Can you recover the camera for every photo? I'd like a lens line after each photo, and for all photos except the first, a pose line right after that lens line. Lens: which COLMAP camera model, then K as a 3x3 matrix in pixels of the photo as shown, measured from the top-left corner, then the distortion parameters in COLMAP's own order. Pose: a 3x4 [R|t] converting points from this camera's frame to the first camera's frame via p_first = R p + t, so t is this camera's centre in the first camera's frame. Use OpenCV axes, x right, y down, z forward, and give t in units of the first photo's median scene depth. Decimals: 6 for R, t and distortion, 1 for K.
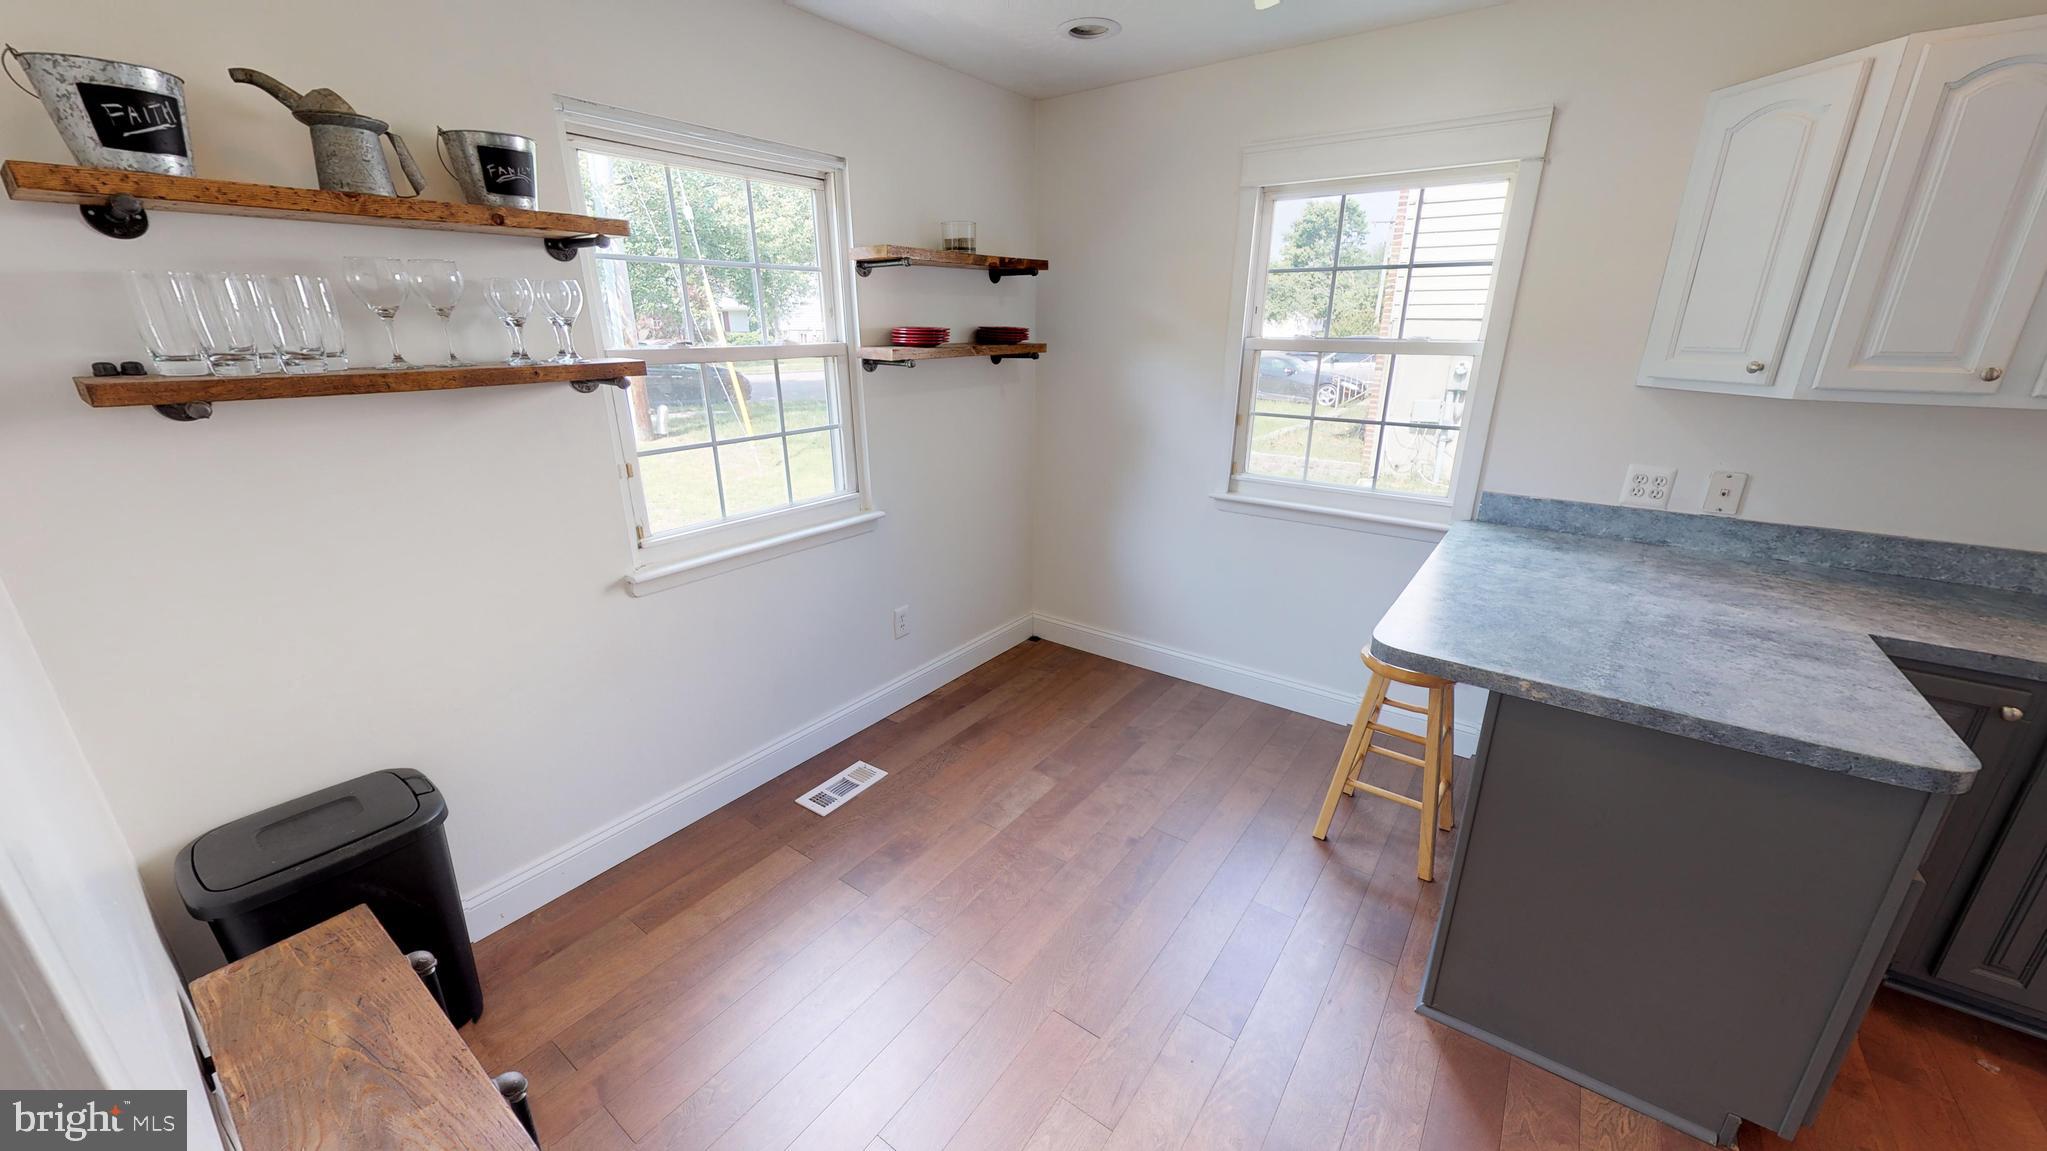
lens RADIAL K [[750.8, 0, 1022.9], [0, 750.8, 578.4], [0, 0, 1]] dist [-0.000288, -0.000025]
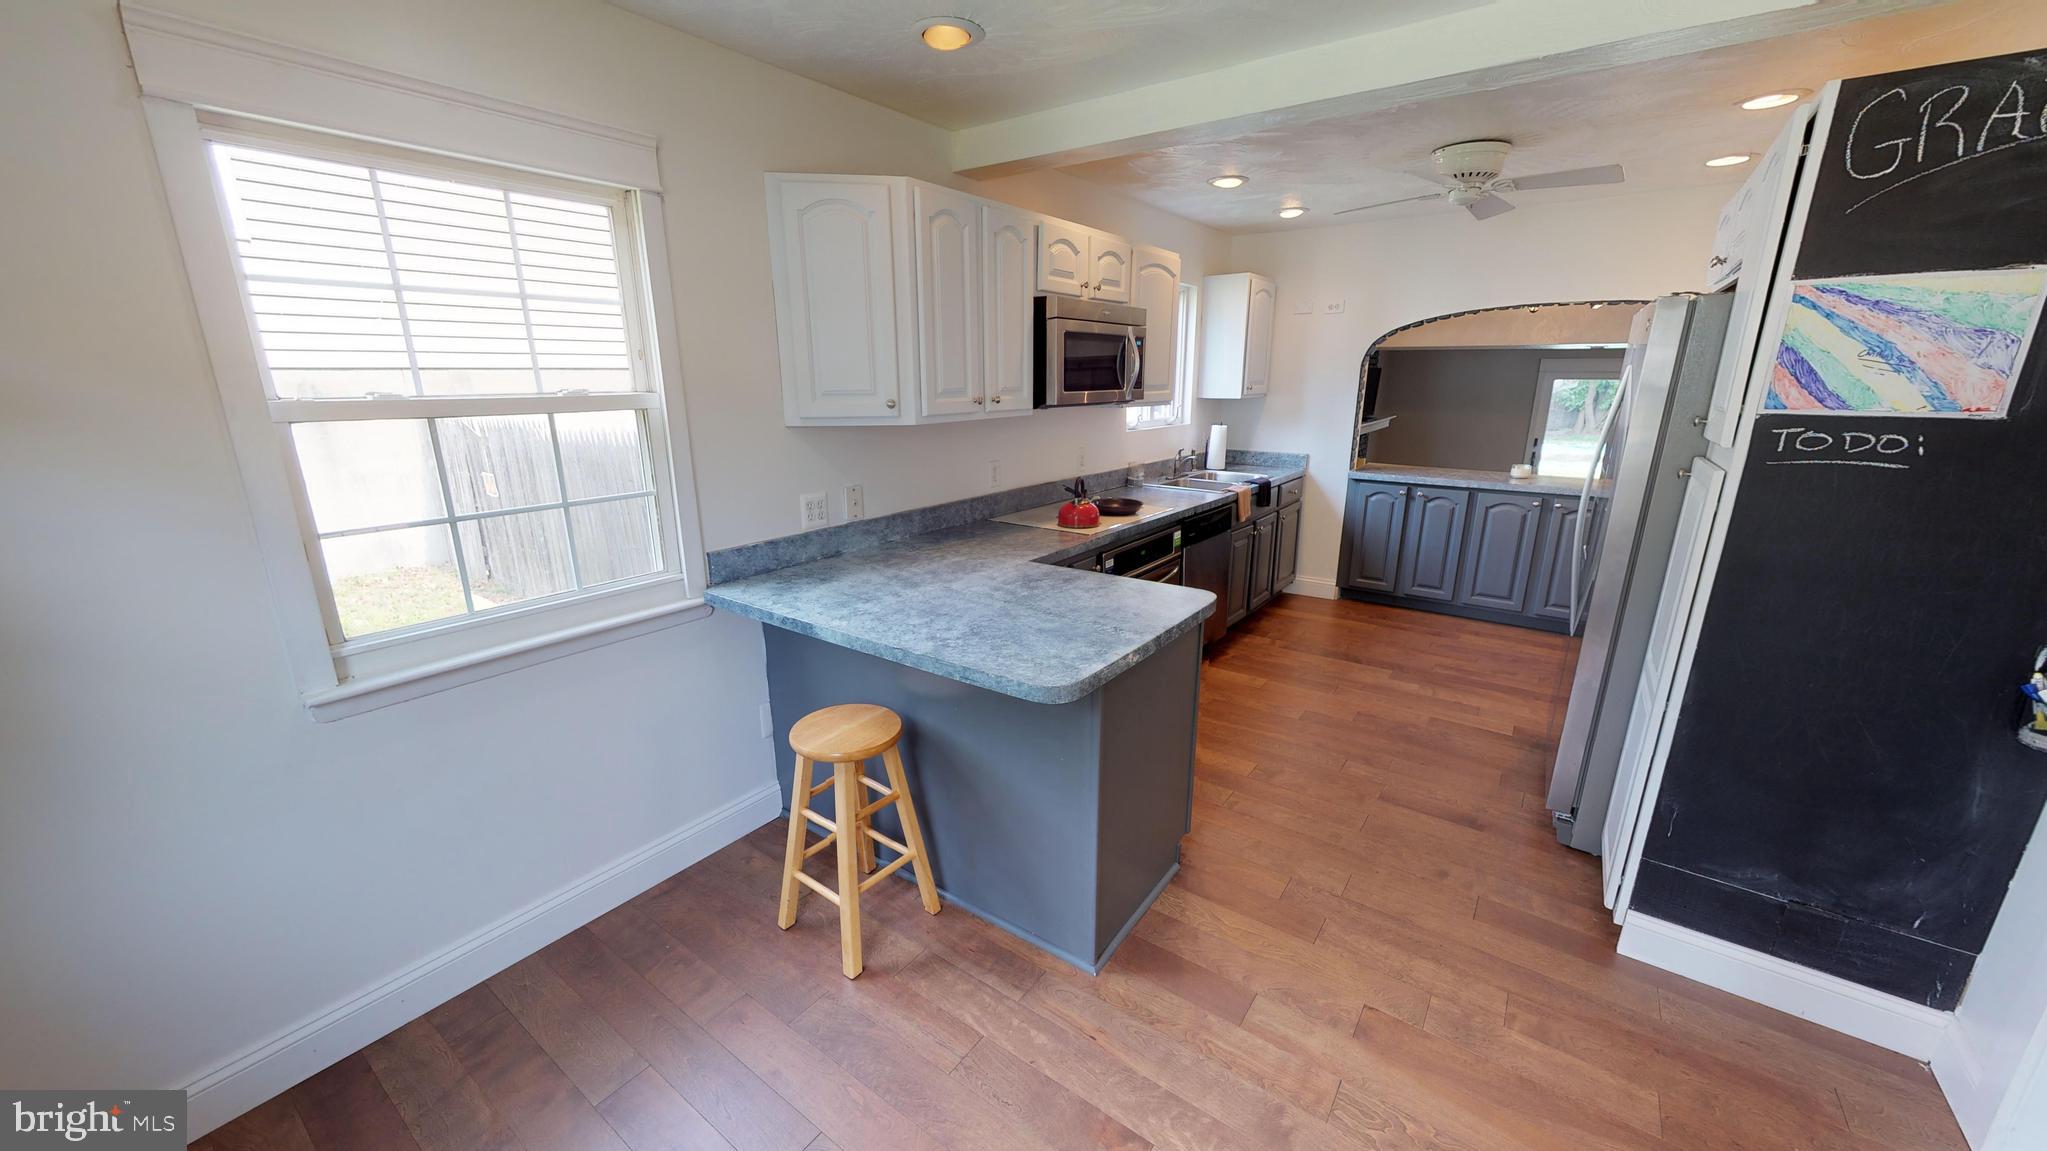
lens RADIAL K [[749.7, 0, 1024.1], [0, 749.7, 579.7], [0, 0, 1]] dist [0.001444, -0.000149]
pose [[-0.001085, -0.269189, 0.963087, -0.322007], [0.324442, 0.910895, 0.254966, -0.228249], [-0.945905, 0.312742, 0.086348, 0.669925]]
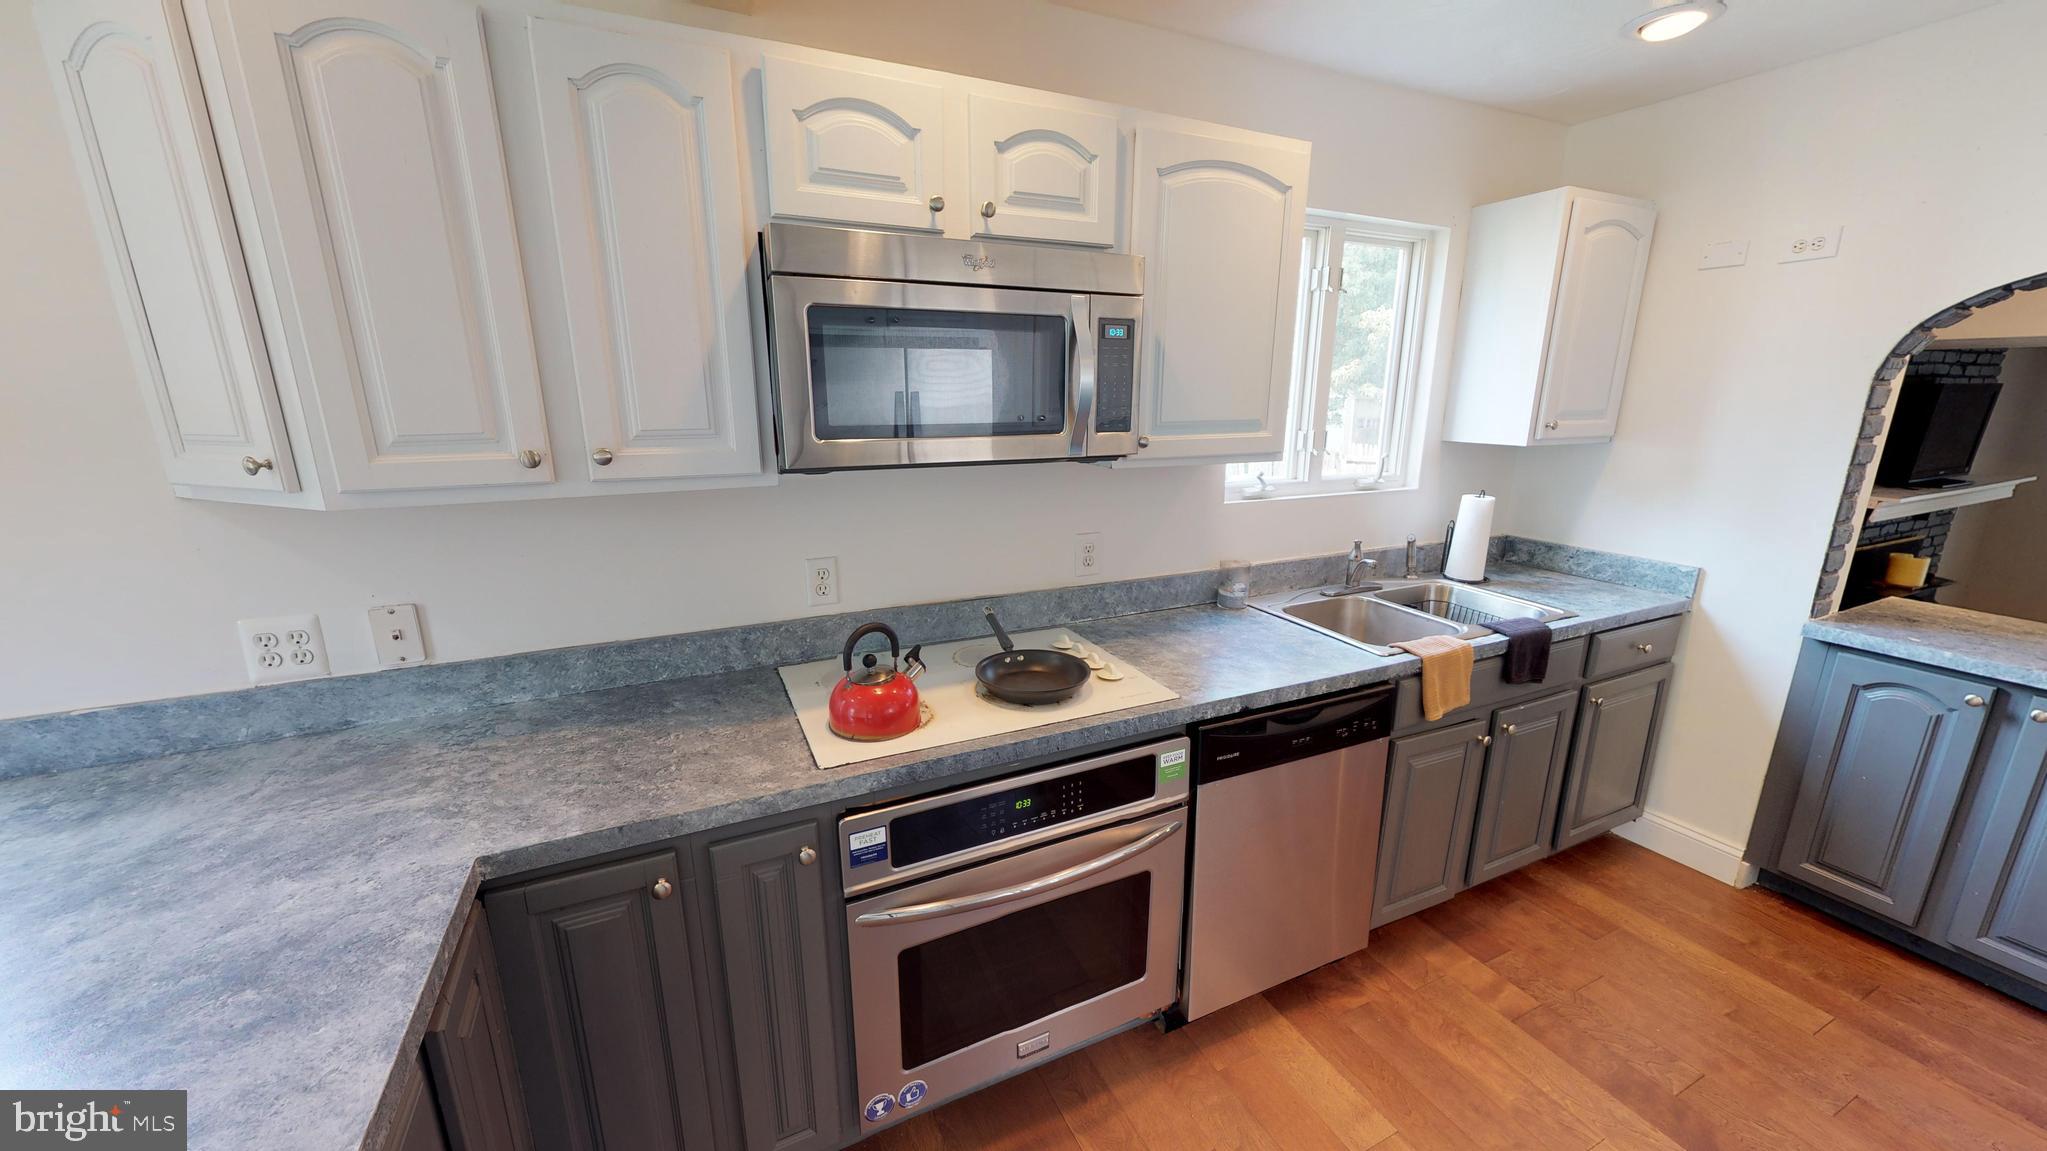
lens RADIAL K [[749.7, 0, 1024.1], [0, 749.7, 579.7], [0, 0, 1]] dist [0.001444, -0.000149]
pose [[0.476849, -0.221197, 0.850698, 0.644415], [0.285024, 0.954435, 0.088404, -0.060357], [-0.831490, 0.200313, 0.518168, 0.161064]]
